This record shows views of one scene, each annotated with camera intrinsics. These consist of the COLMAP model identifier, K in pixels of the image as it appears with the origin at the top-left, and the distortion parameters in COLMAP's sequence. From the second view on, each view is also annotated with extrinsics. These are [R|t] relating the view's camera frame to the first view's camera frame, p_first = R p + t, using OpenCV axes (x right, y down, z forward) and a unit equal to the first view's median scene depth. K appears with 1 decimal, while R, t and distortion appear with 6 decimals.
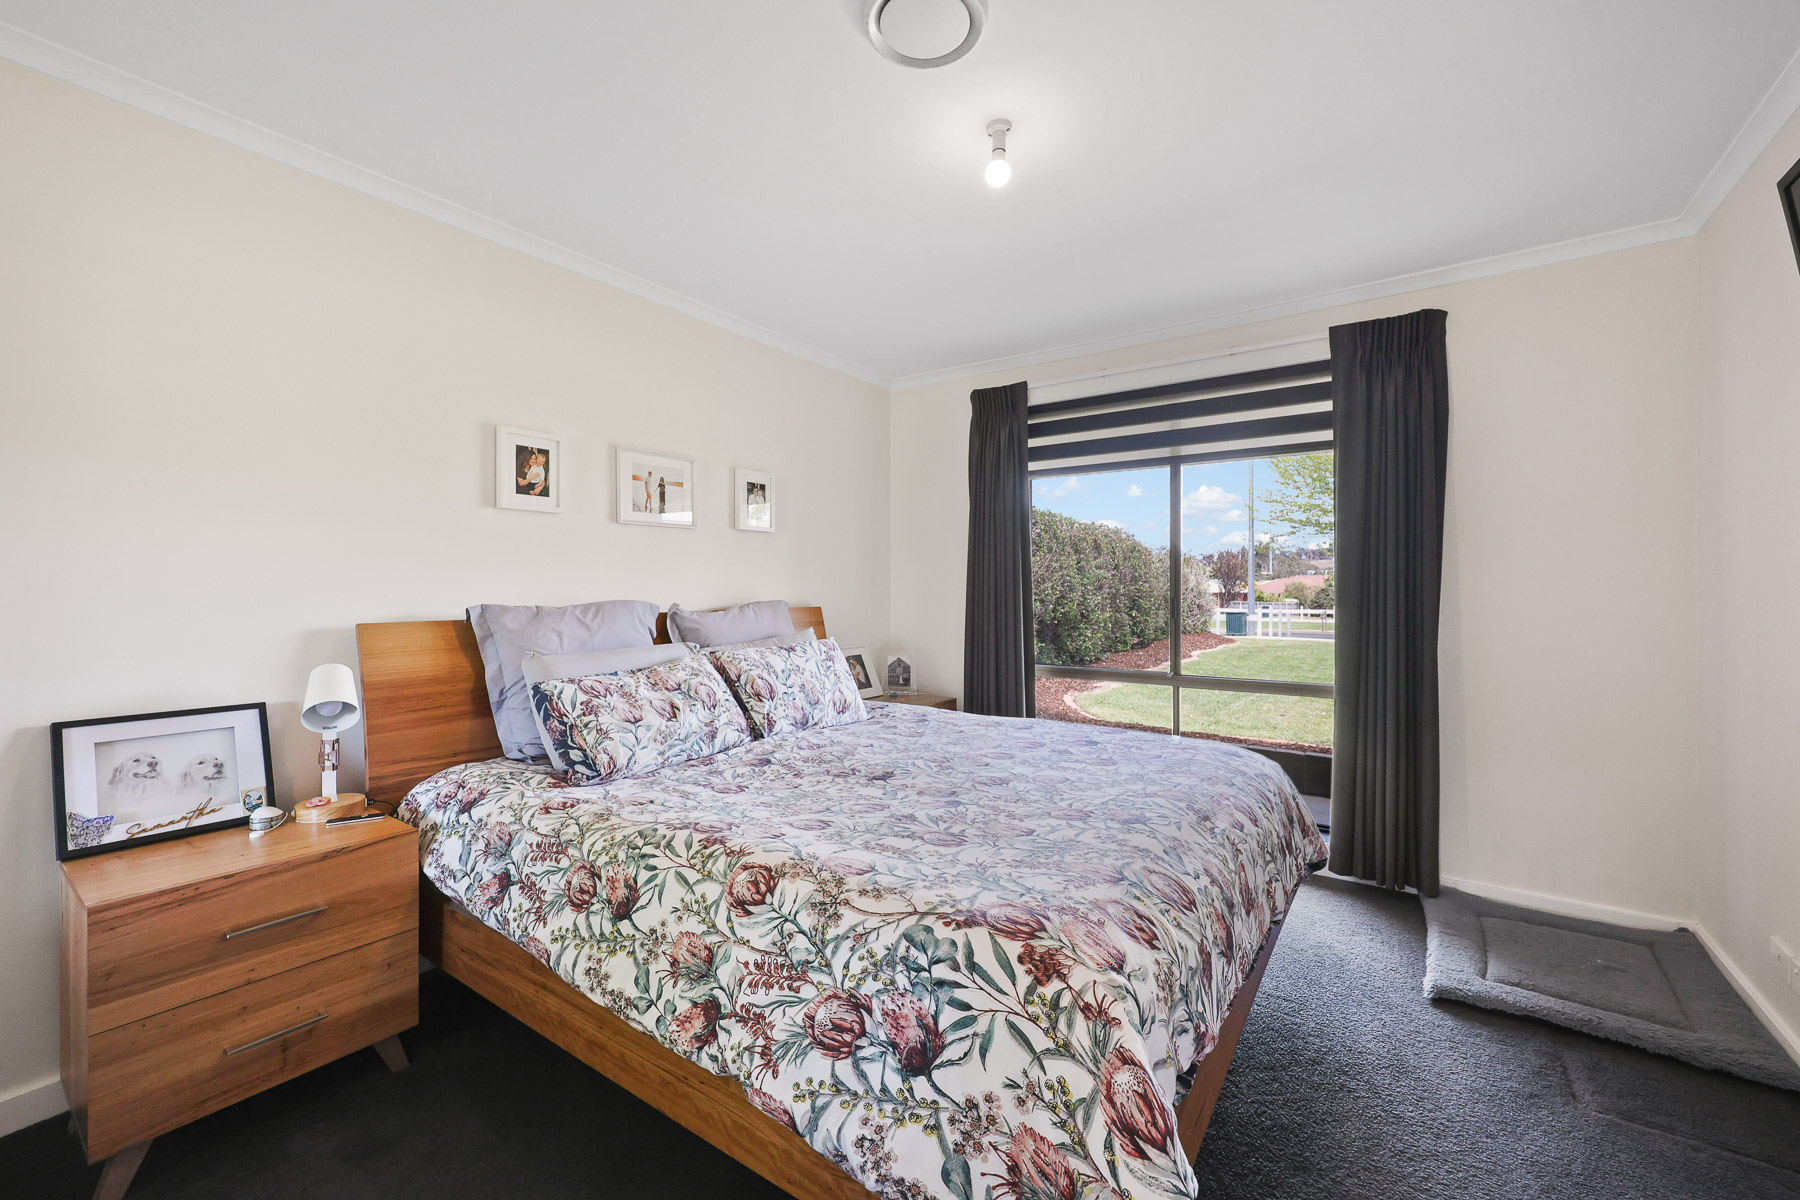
lens RADIAL K [[740.8, 0, 904.5], [0, 740.8, 600.6], [0, 0, 1]] dist [0.000717, -0.000671]
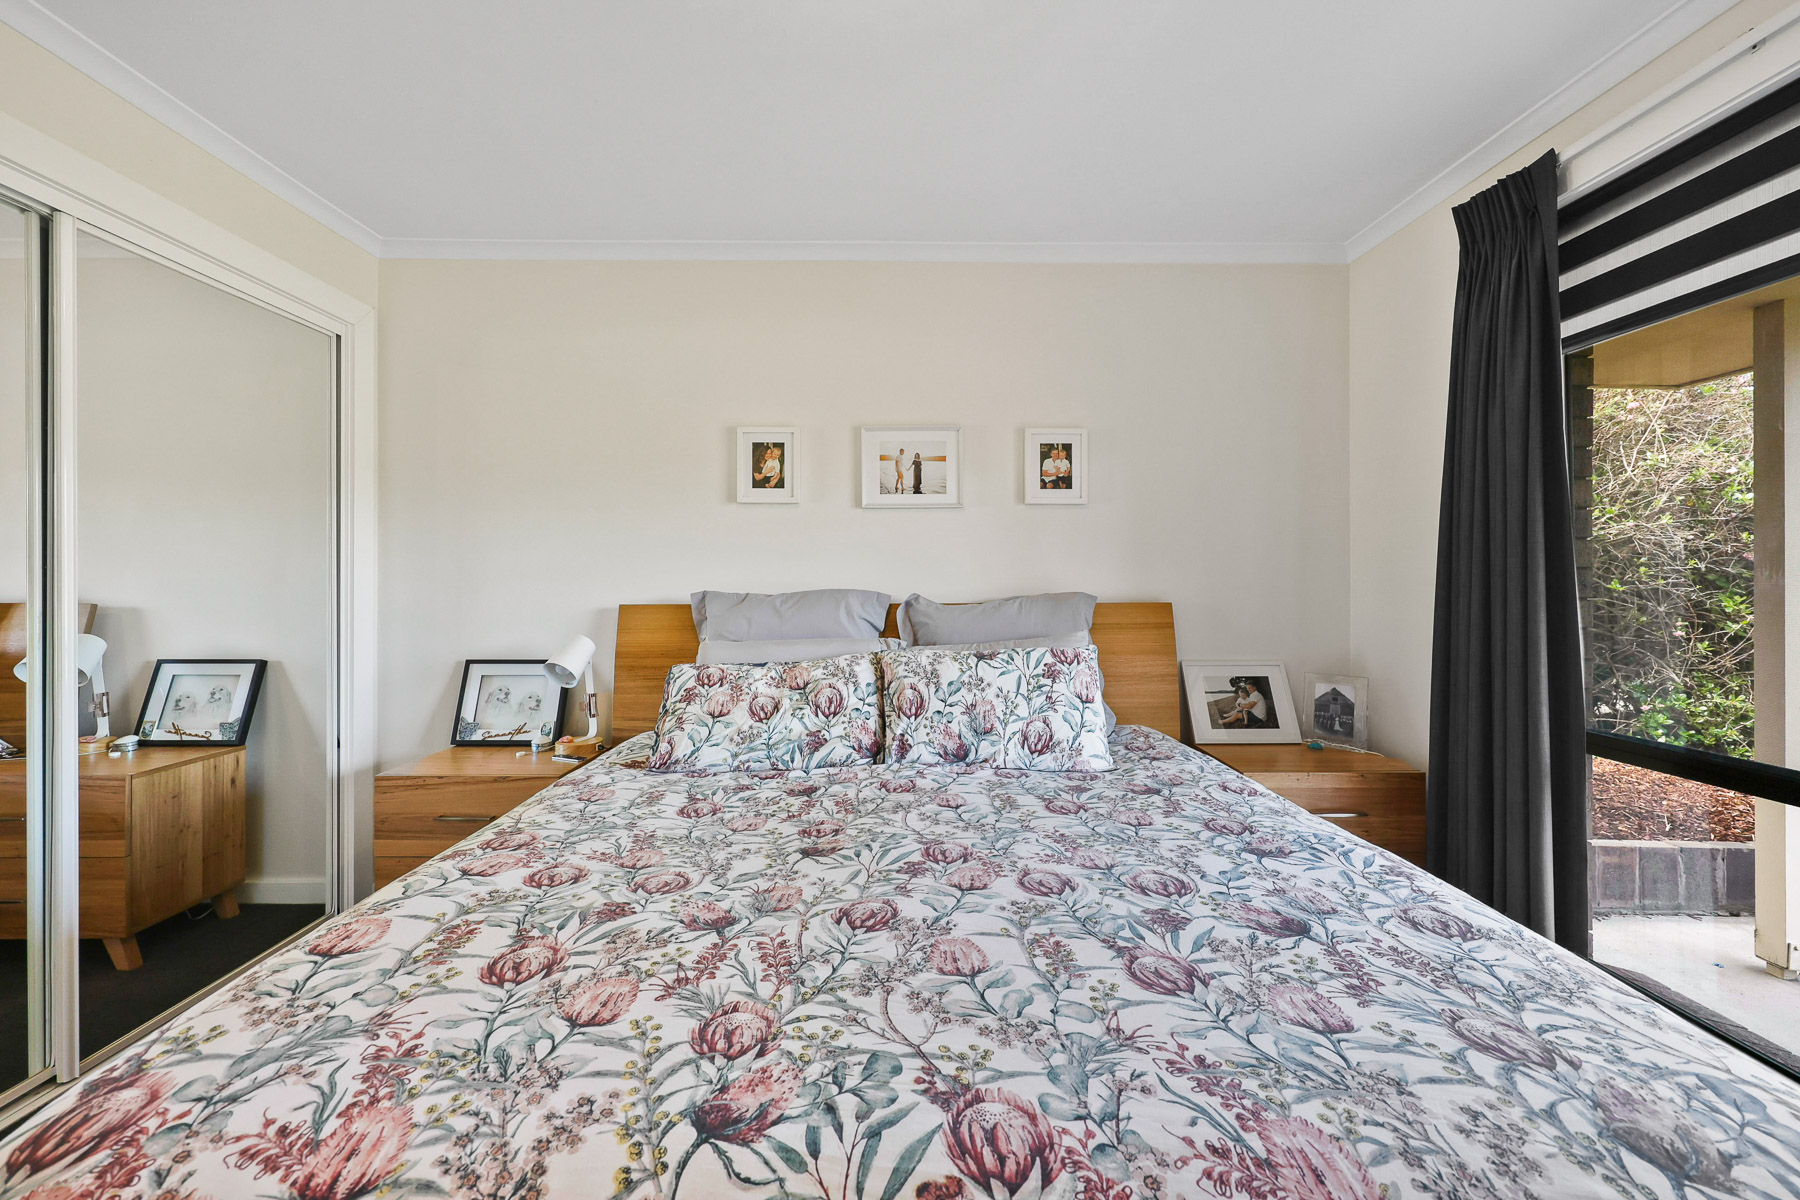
lens RADIAL K [[740.8, 0, 899.2], [0, 740.8, 584.1], [0, 0, 1]] dist [0.000717, -0.000671]
pose [[0.576199, 0.004676, -0.817296, 0.466454], [-0.015089, 0.999874, -0.004917, -0.003568], [0.817170, 0.015165, 0.576197, 0.550387]]
